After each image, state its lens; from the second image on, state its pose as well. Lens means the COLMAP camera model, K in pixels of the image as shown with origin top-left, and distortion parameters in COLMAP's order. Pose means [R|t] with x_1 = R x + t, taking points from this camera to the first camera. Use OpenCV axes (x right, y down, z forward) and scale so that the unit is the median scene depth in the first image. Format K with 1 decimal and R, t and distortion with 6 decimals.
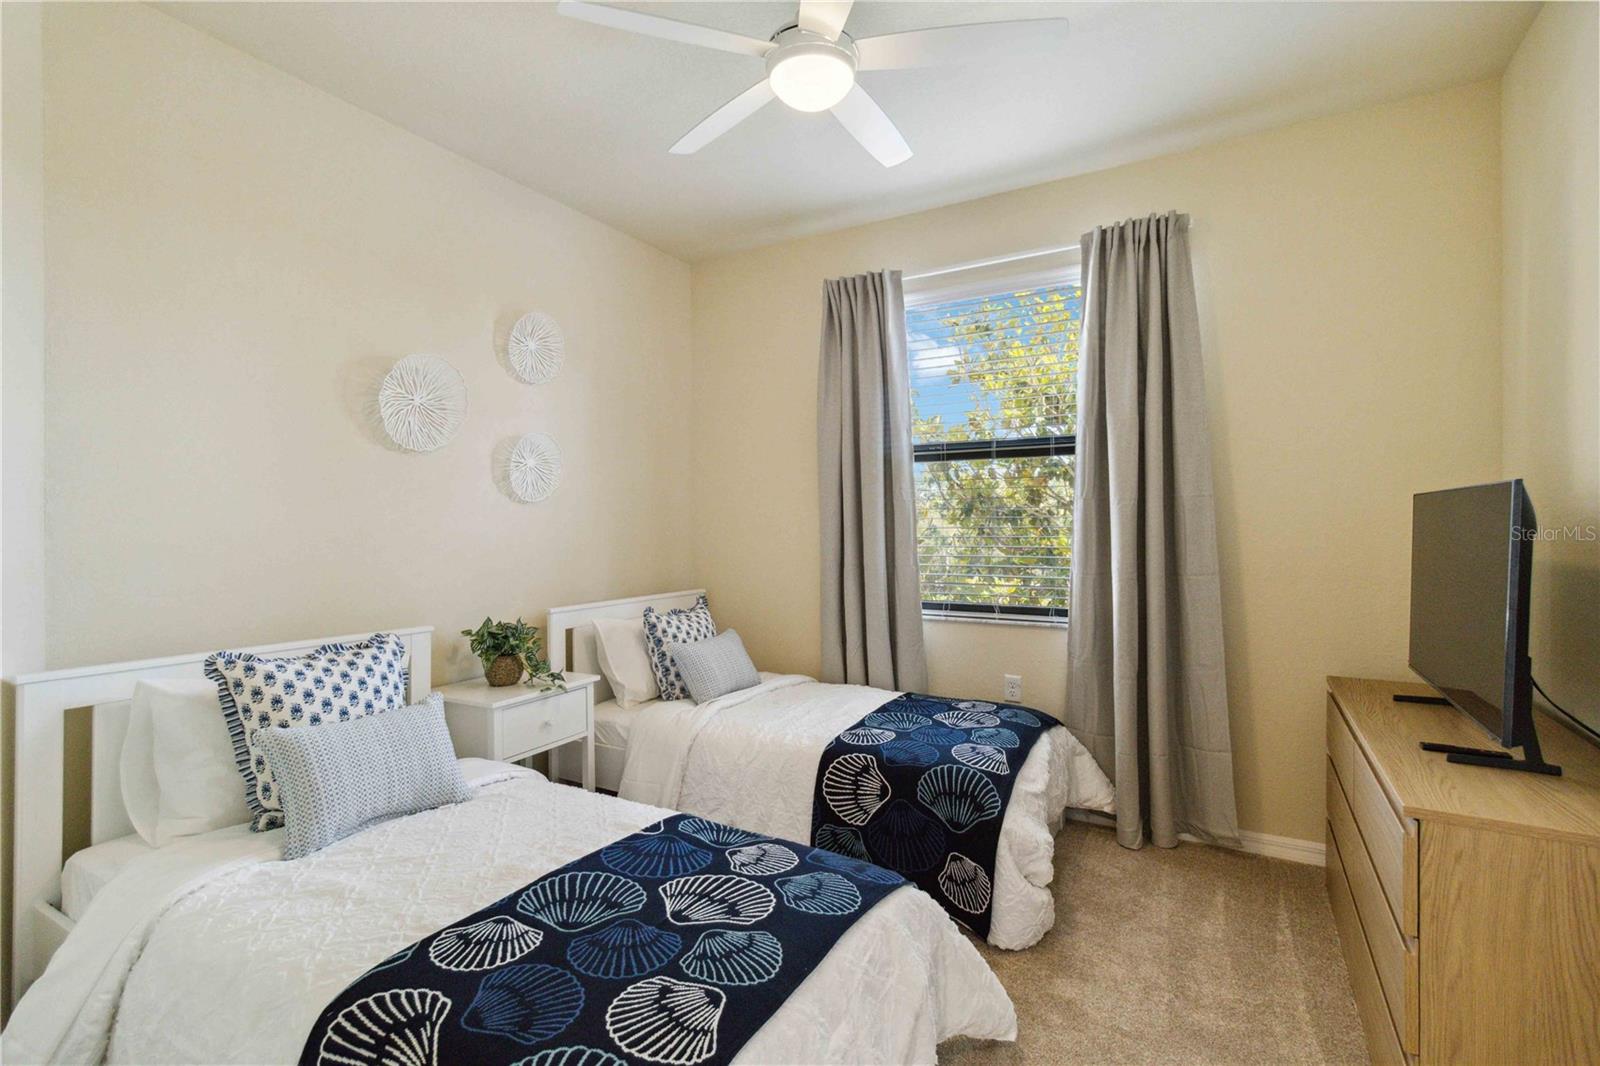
lens RADIAL K [[751.5, 0, 795.8], [0, 751.5, 526.1], [0, 0, 1]] dist [0.003051, 0.000775]
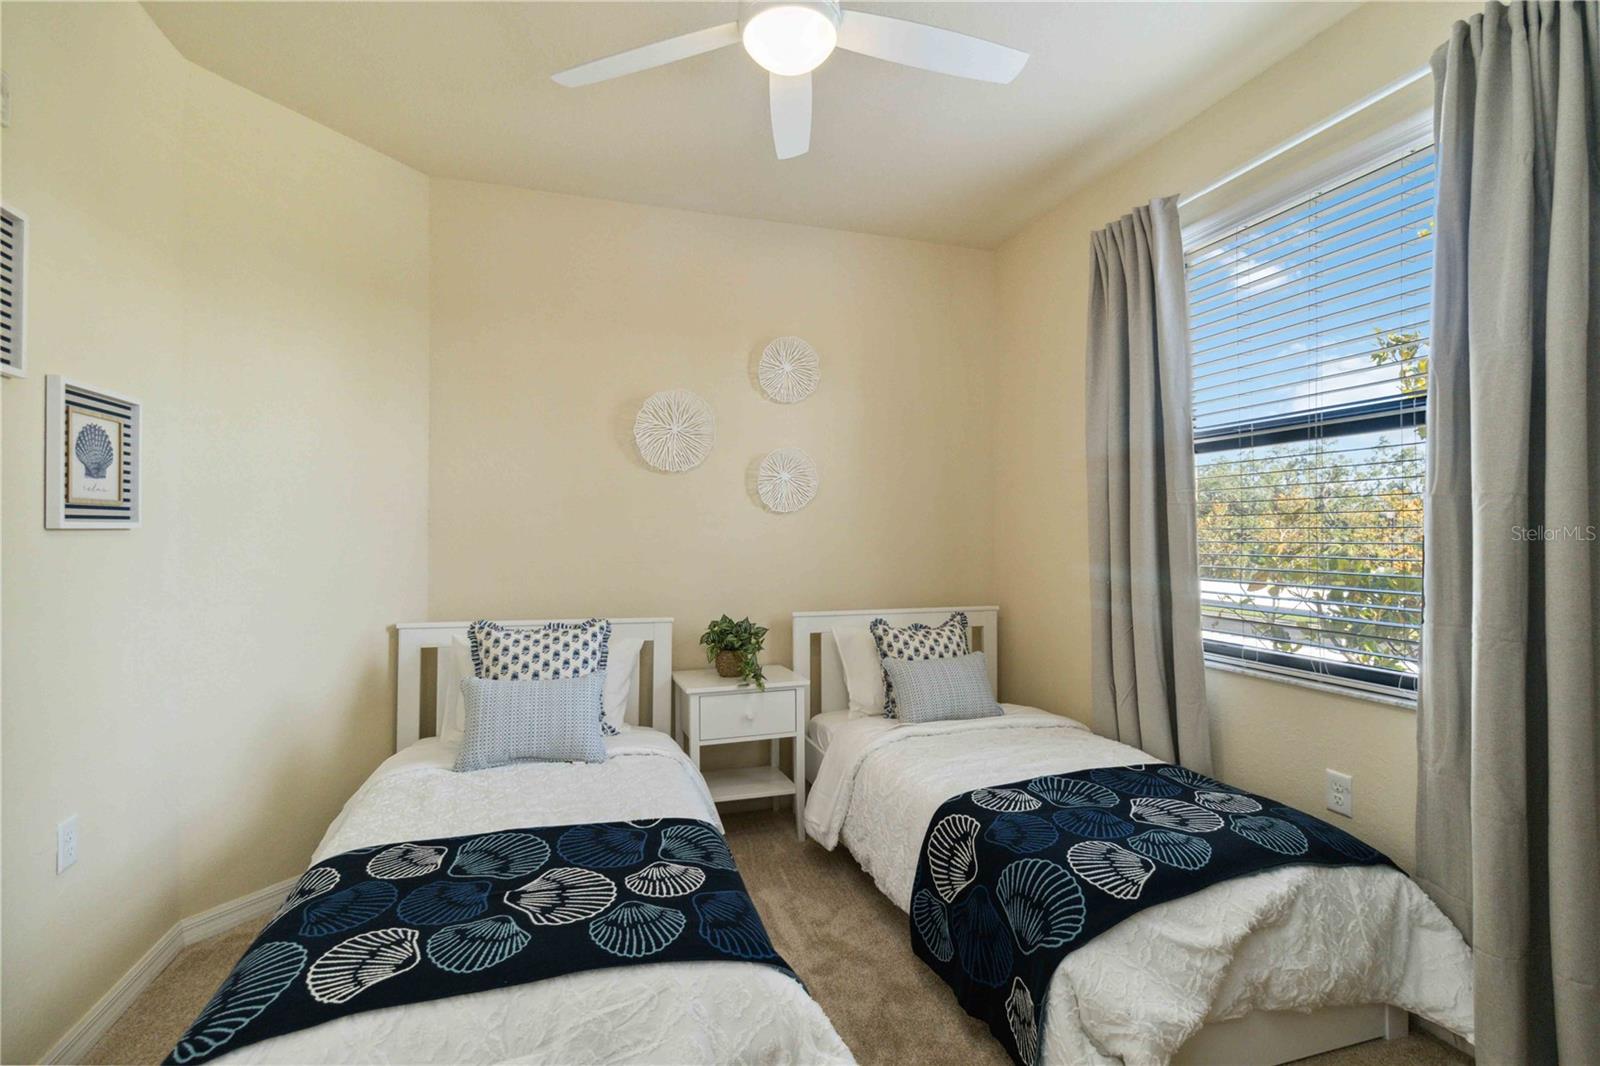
lens RADIAL K [[751.5, 0, 801.0], [0, 751.5, 534.5], [0, 0, 1]] dist [0.003051, 0.000775]
pose [[0.735535, 0.009069, -0.677426, 0.521917], [-0.009073, 0.999953, 0.003536, -0.005478], [0.677426, 0.003545, 0.735582, 0.285087]]
